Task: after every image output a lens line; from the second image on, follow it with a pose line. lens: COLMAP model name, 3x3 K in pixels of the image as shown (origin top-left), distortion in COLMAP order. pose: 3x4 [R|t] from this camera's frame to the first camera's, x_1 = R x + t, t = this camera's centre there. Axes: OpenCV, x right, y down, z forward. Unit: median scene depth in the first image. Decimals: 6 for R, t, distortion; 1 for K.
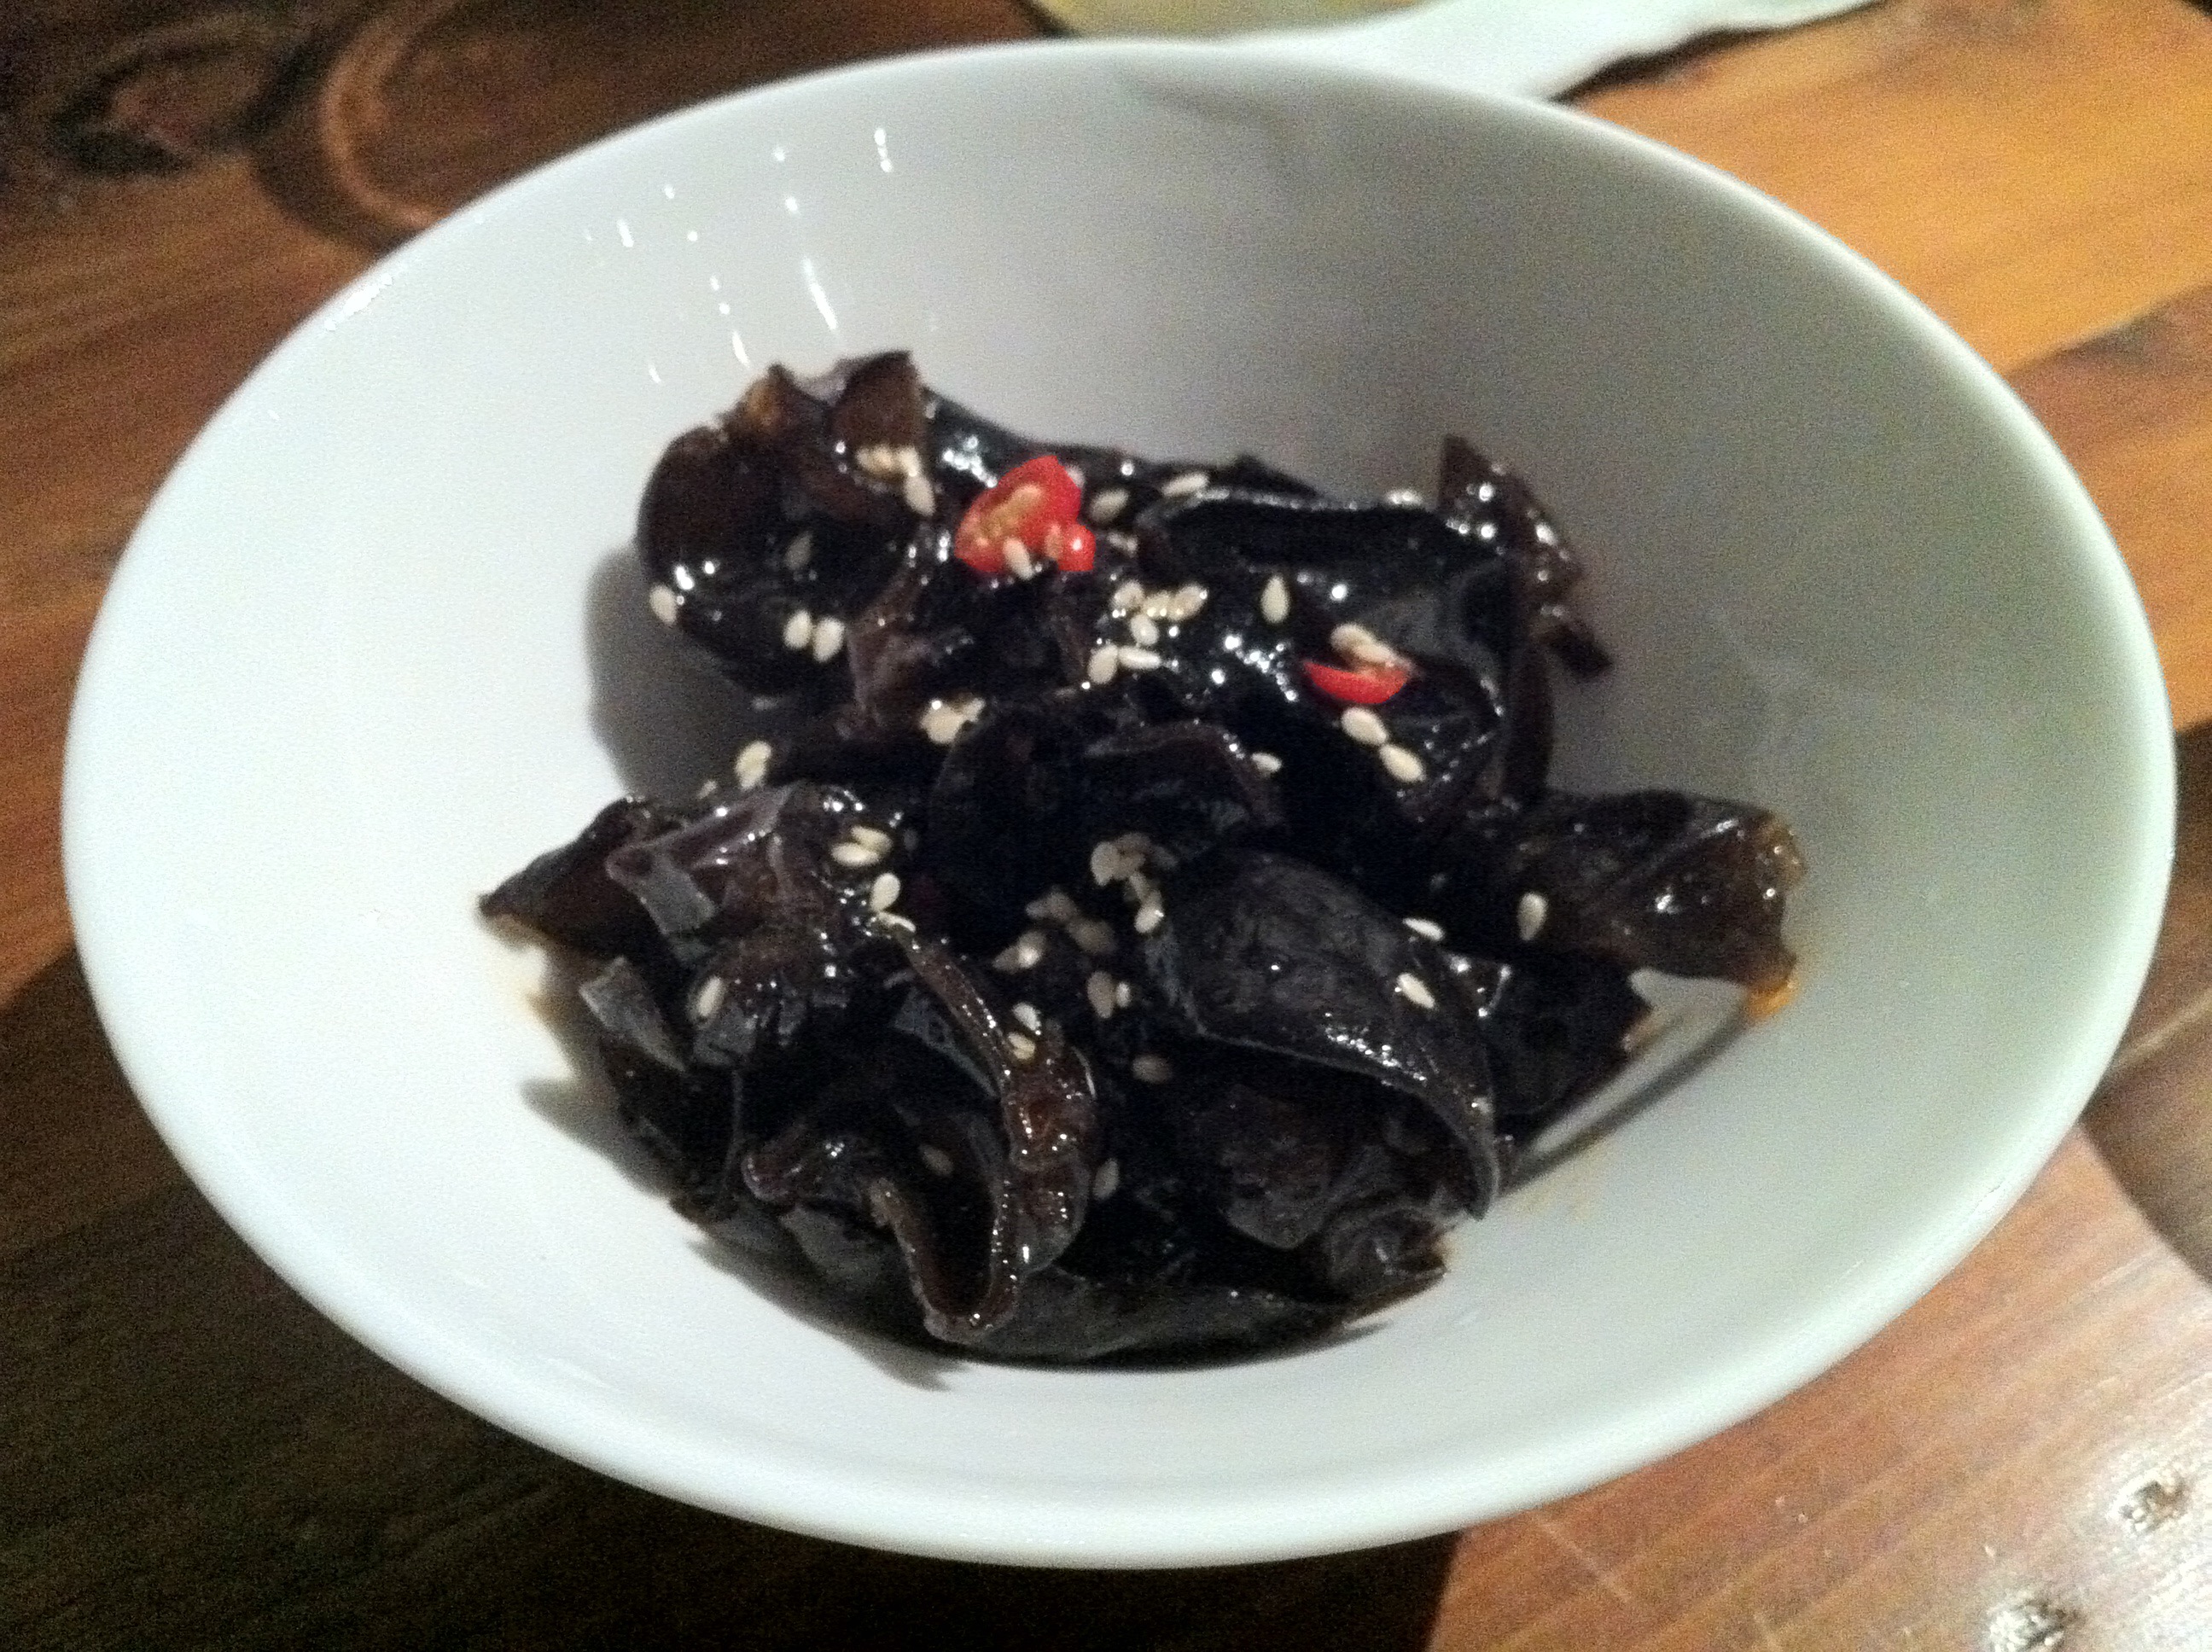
lens RADIAL K [[2157.0, 0, 1106.0], [0, 2157.0, 826.0], [0, 0, 1]] dist [0.076278, -0.359882]
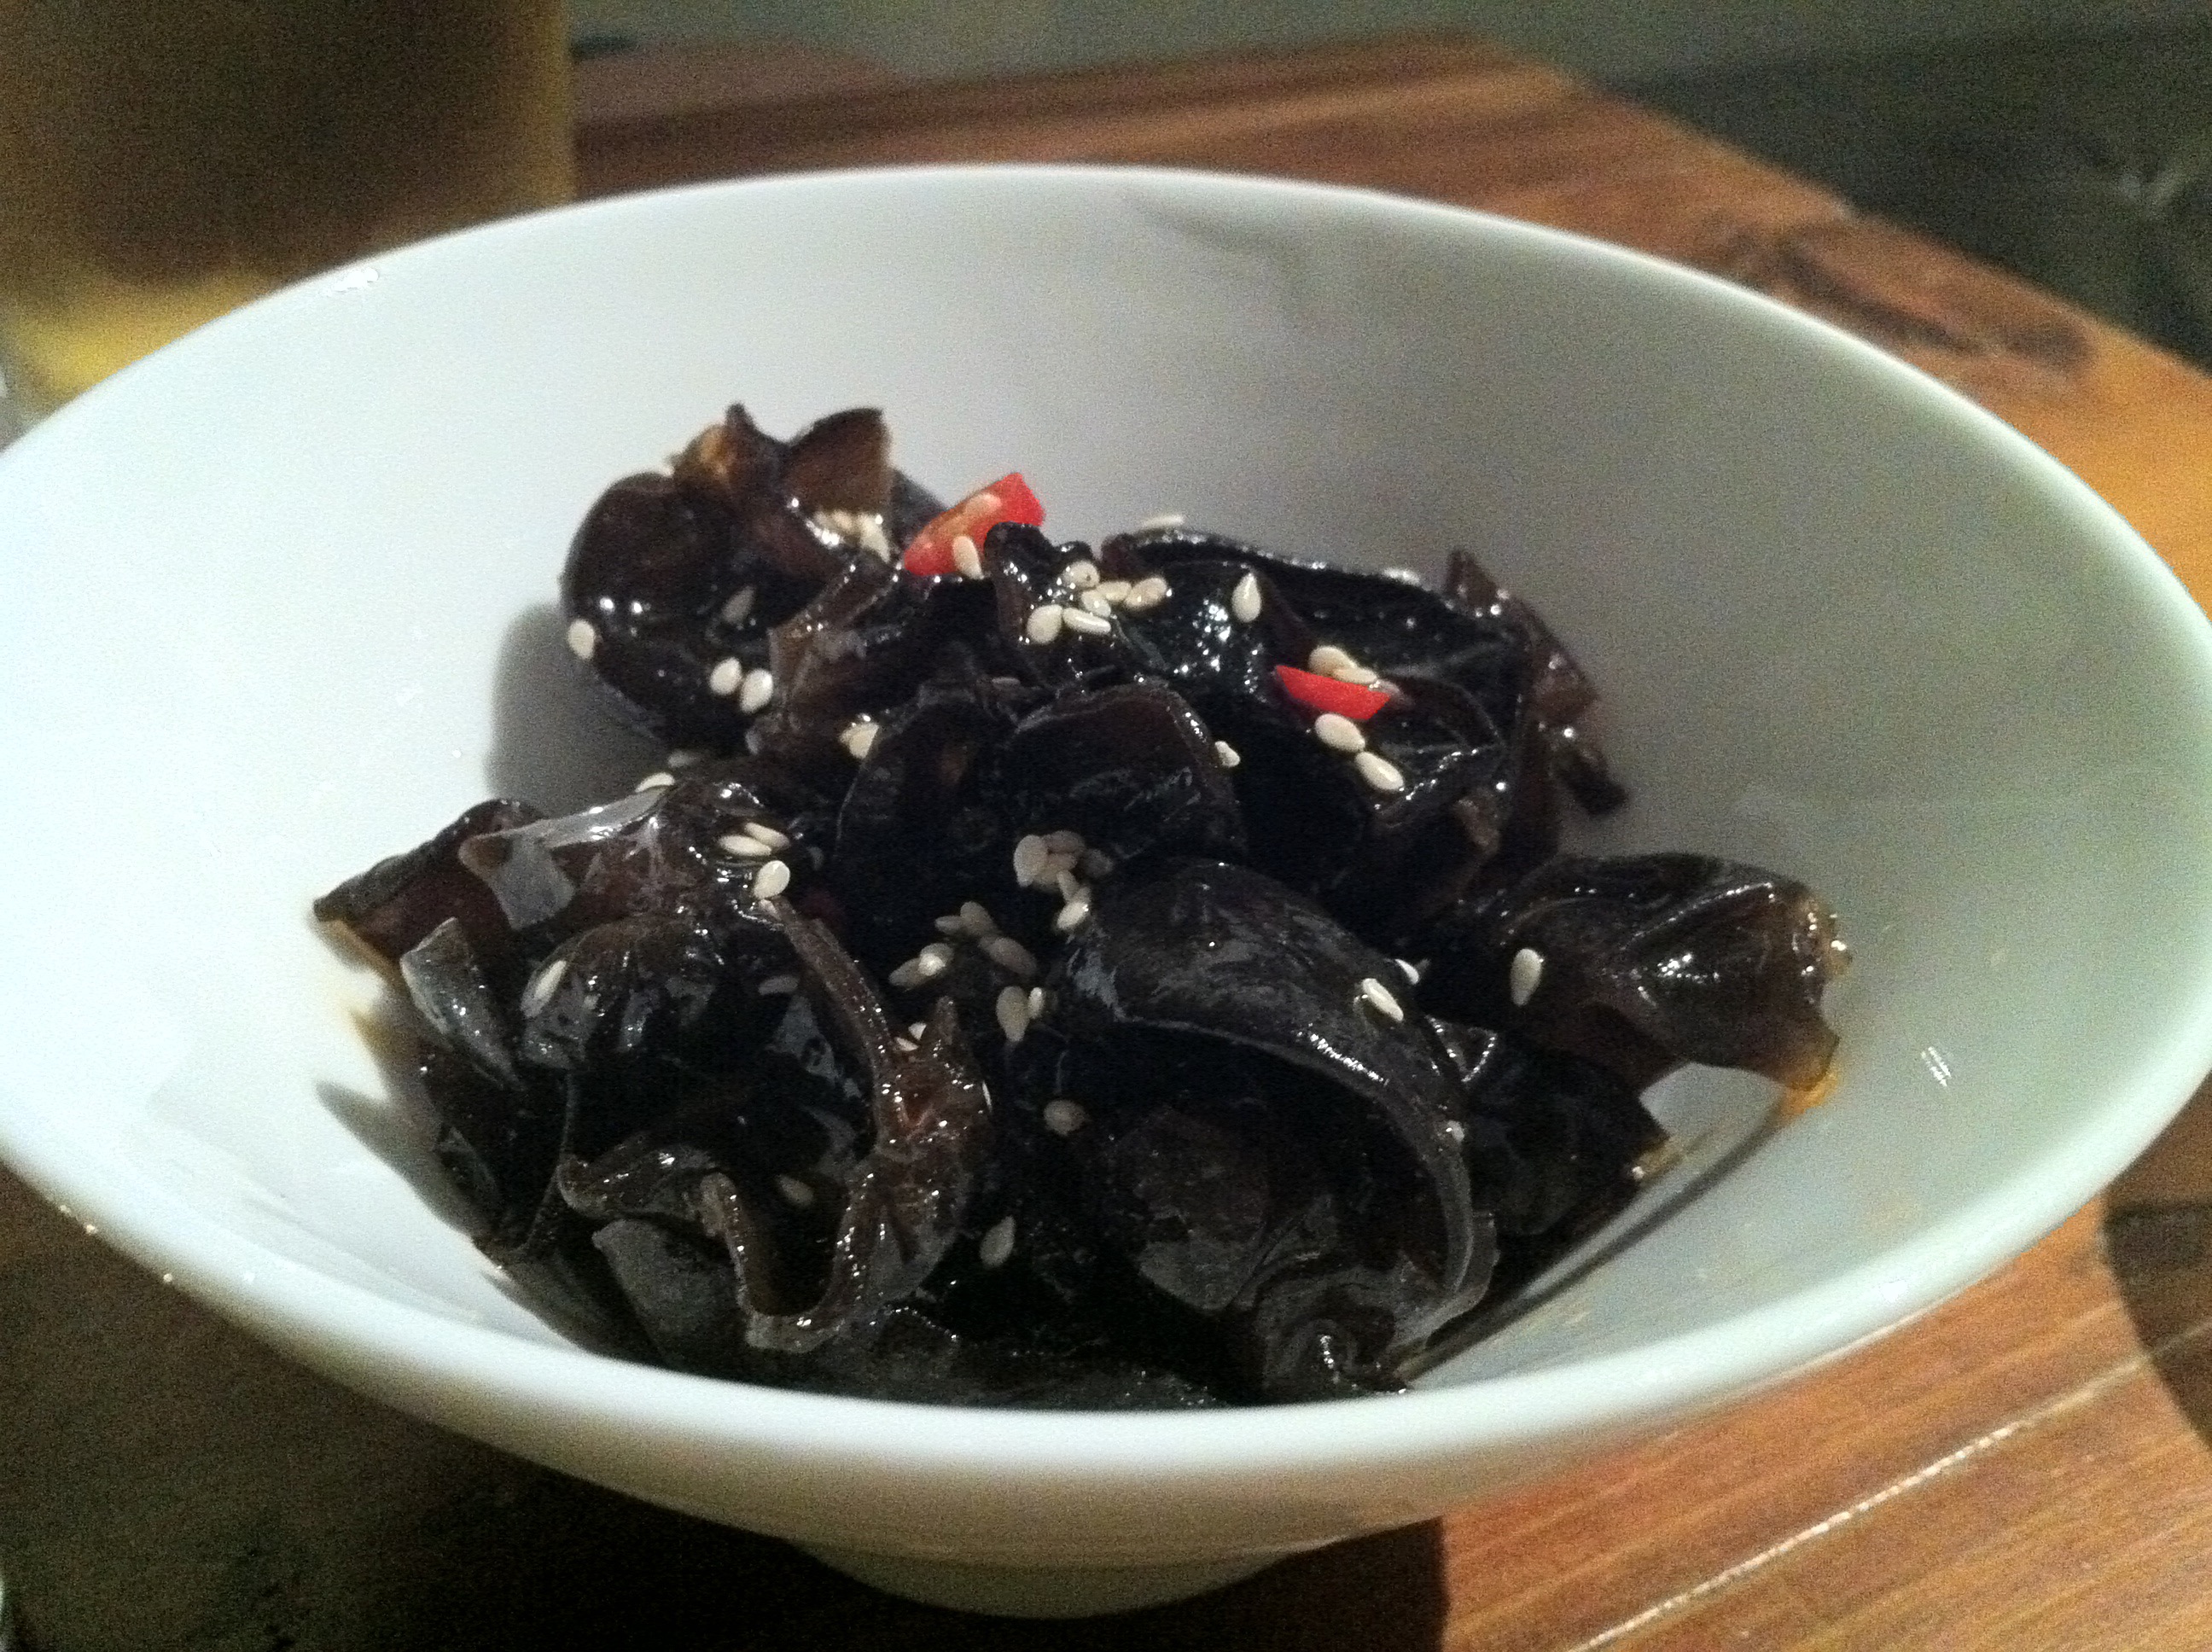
lens RADIAL K [[2157.0, 0, 1106.0], [0, 2157.0, 826.0], [0, 0, 1]] dist [0.076278, -0.359882]
pose [[0.997053, 0.074143, -0.019693, 0.045011], [-0.076704, 0.967619, -0.240480, 0.204627], [0.001225, 0.241282, 0.970454, 0.161951]]
